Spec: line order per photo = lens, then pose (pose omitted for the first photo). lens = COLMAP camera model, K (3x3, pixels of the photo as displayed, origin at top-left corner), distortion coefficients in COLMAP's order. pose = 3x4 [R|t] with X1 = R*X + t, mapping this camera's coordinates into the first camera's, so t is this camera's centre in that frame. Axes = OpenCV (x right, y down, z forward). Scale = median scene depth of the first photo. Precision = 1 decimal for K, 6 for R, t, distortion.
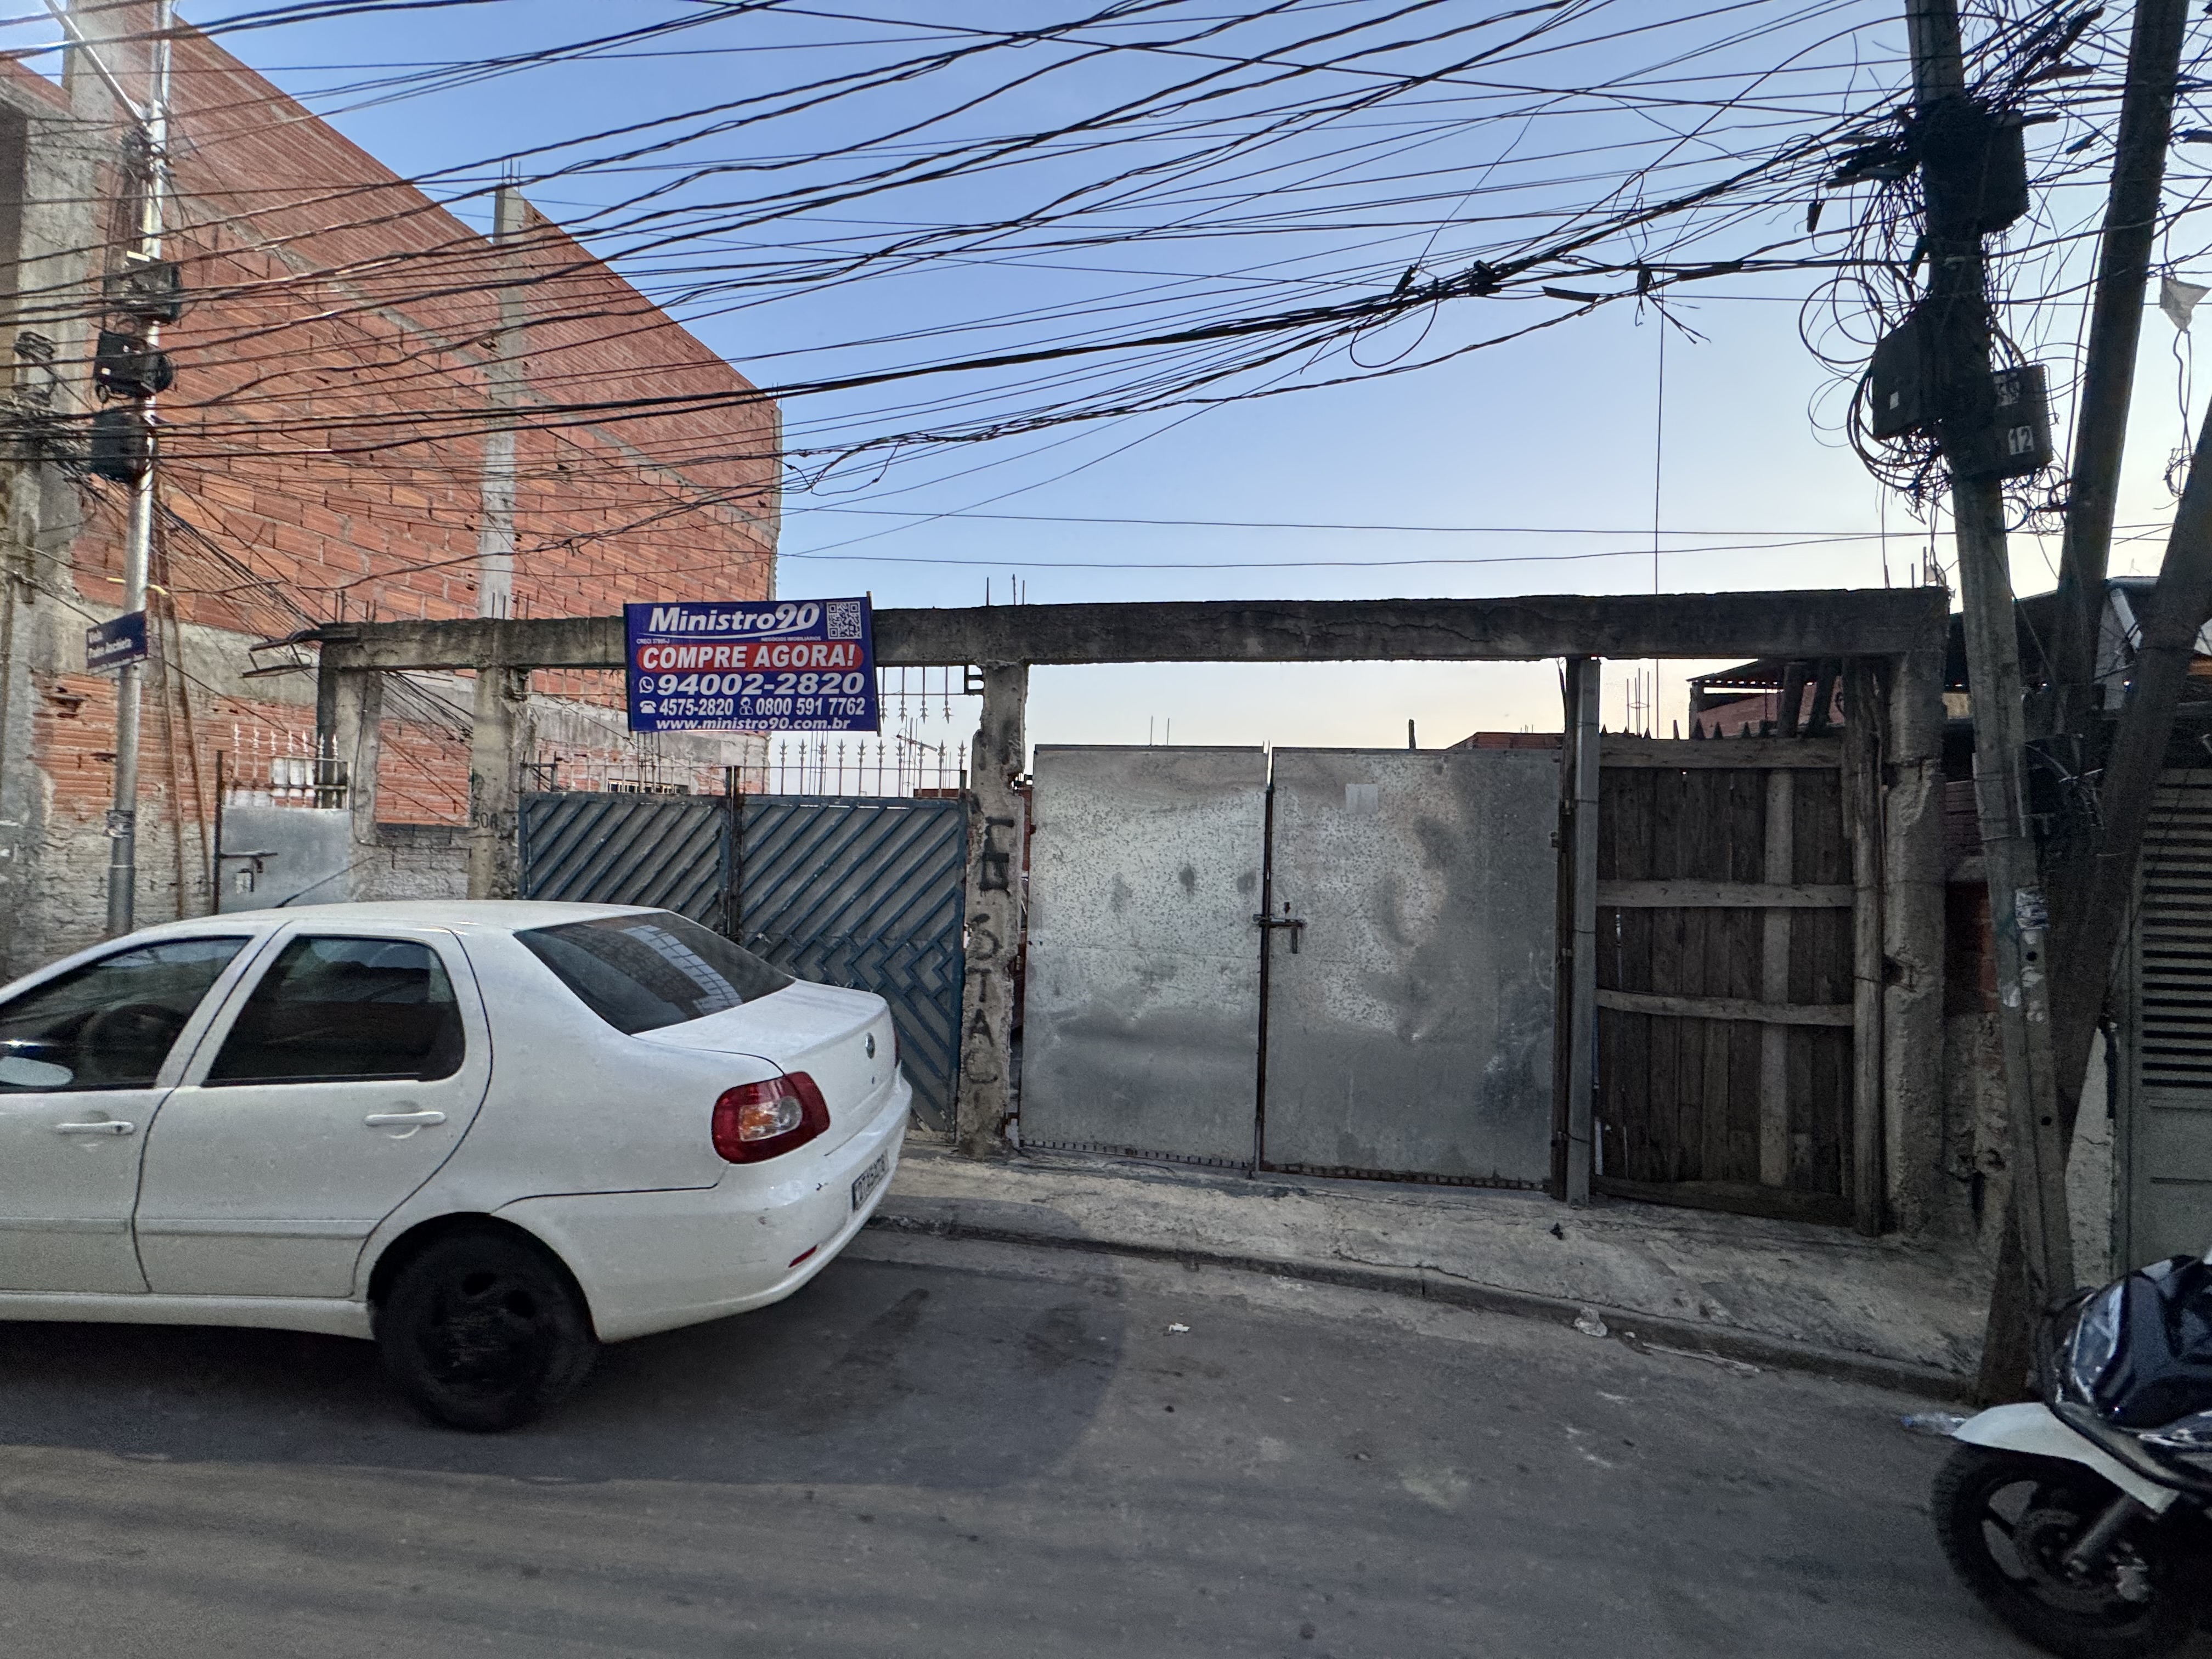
lens RADIAL K [[881.2, 0, 1110.6], [0, 881.2, 825.6], [0, 0, 1]] dist [-0.002211, -0.000163]
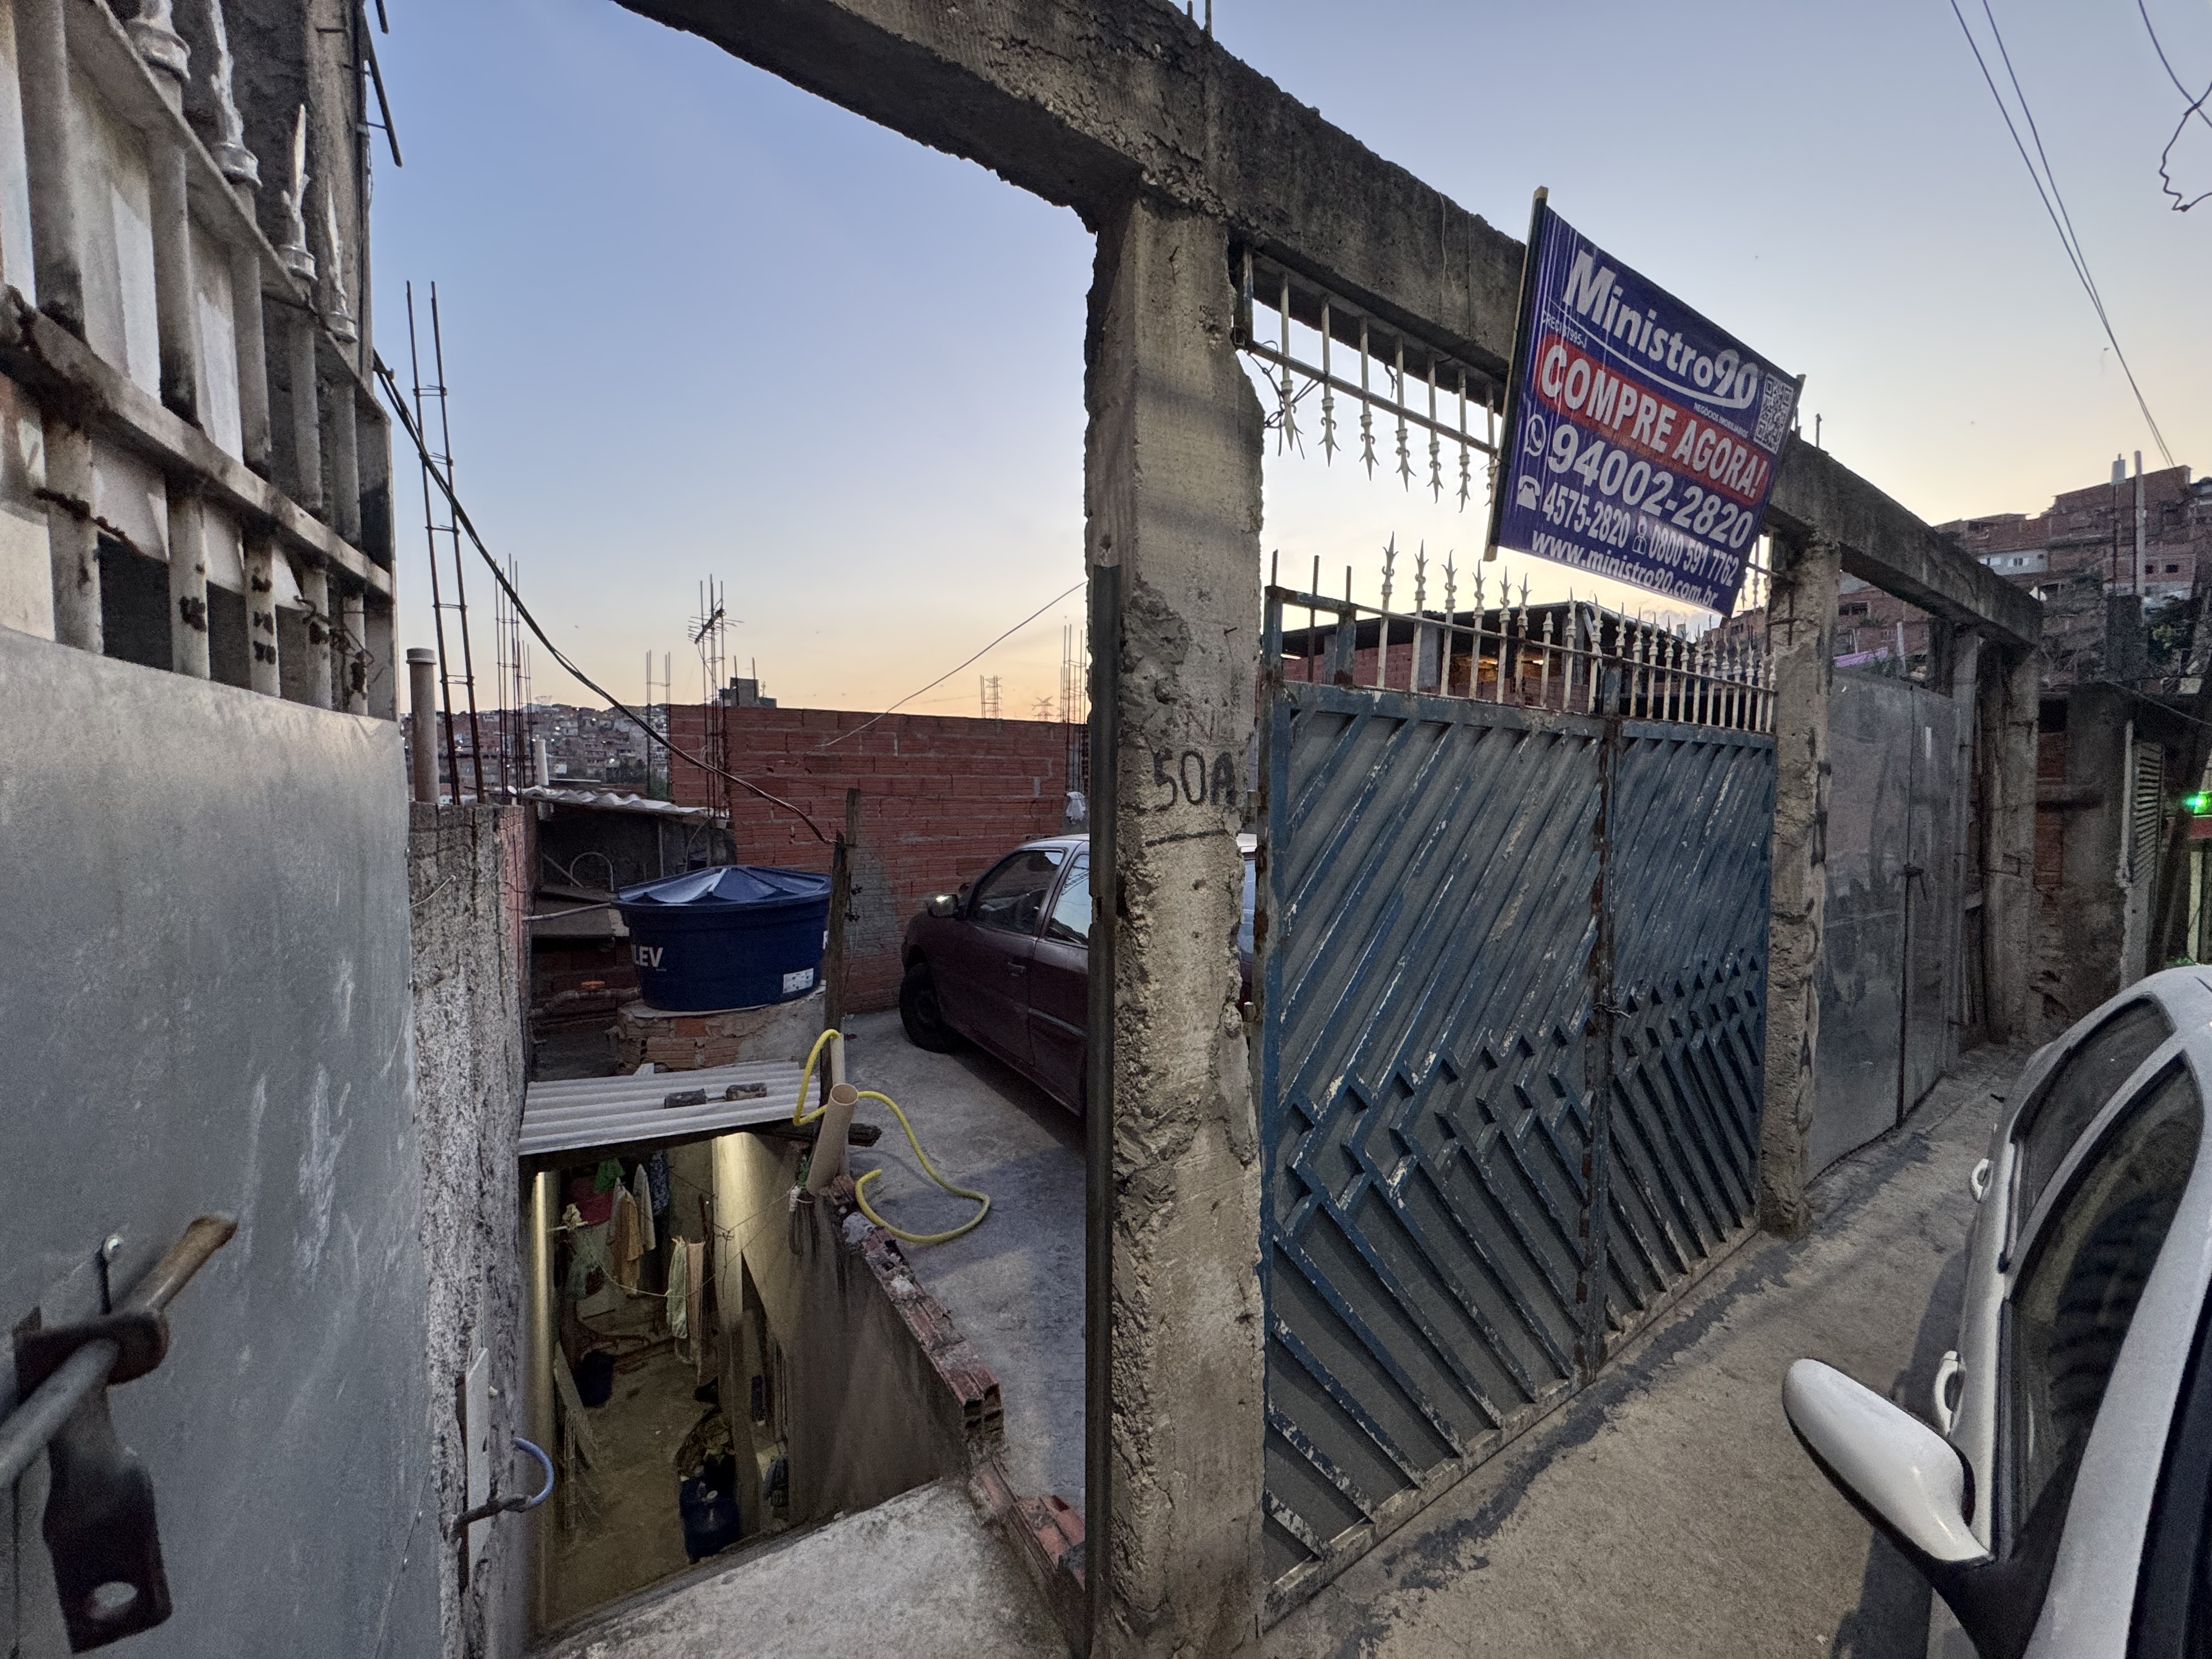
lens RADIAL K [[881.2, 0, 1110.6], [0, 881.2, 825.6], [0, 0, 1]] dist [-0.002211, -0.000163]
pose [[0.697877, -0.056648, 0.713974, -0.988233], [-0.007941, 0.996194, 0.086802, -0.012443], [-0.716174, -0.066247, 0.694771, 0.858995]]
